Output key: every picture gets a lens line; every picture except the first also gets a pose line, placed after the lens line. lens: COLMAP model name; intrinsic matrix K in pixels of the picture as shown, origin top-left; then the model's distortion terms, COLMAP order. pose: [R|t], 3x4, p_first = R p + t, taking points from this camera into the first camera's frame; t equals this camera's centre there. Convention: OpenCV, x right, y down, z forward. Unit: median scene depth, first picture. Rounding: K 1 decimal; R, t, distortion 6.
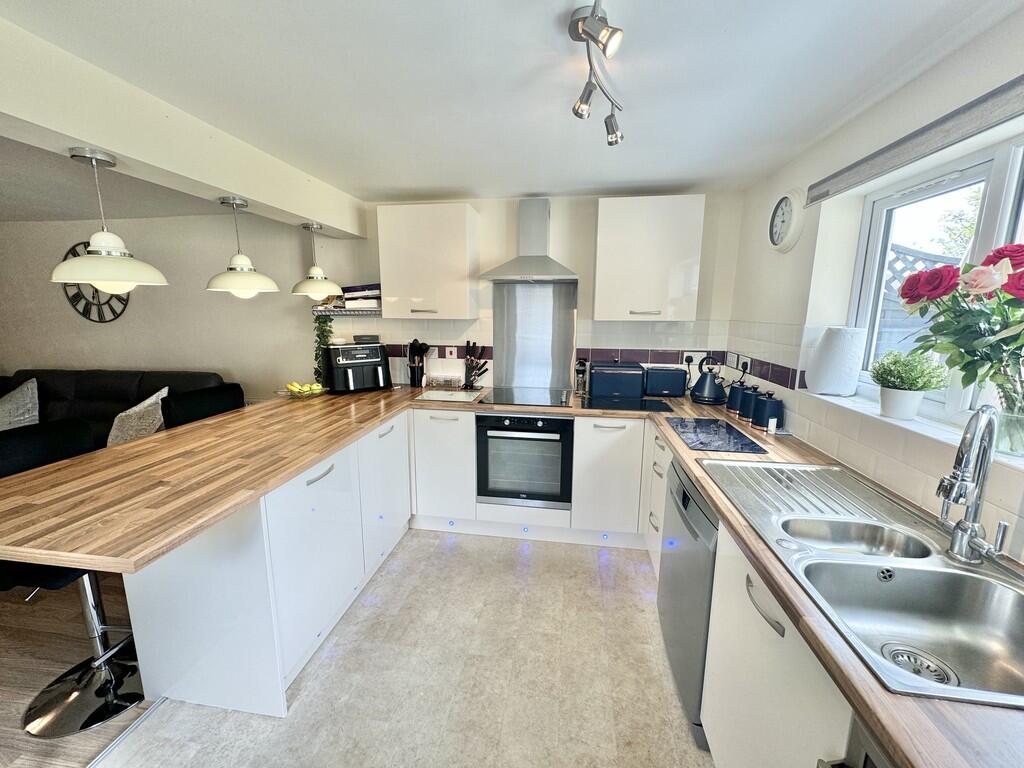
lens RADIAL K [[407.5, 0, 512.0], [0, 407.5, 384.0], [0, 0, 1]] dist [-0.000261, -0.000051]
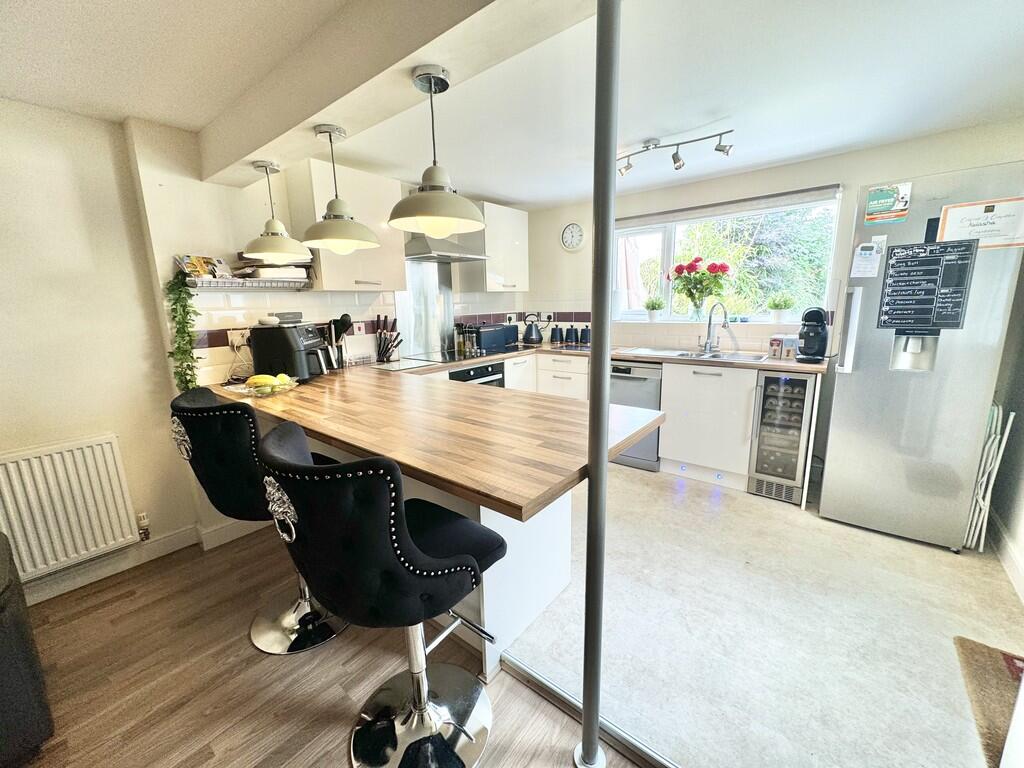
lens RADIAL K [[407.5, 0, 512.0], [0, 407.5, 384.0], [0, 0, 1]] dist [-0.000261, -0.000051]
pose [[0.503017, -0.187762, 0.843635, -0.881498], [0.180250, 0.977443, 0.110068, 0.010807], [-0.845272, 0.096699, 0.525514, 0.221170]]
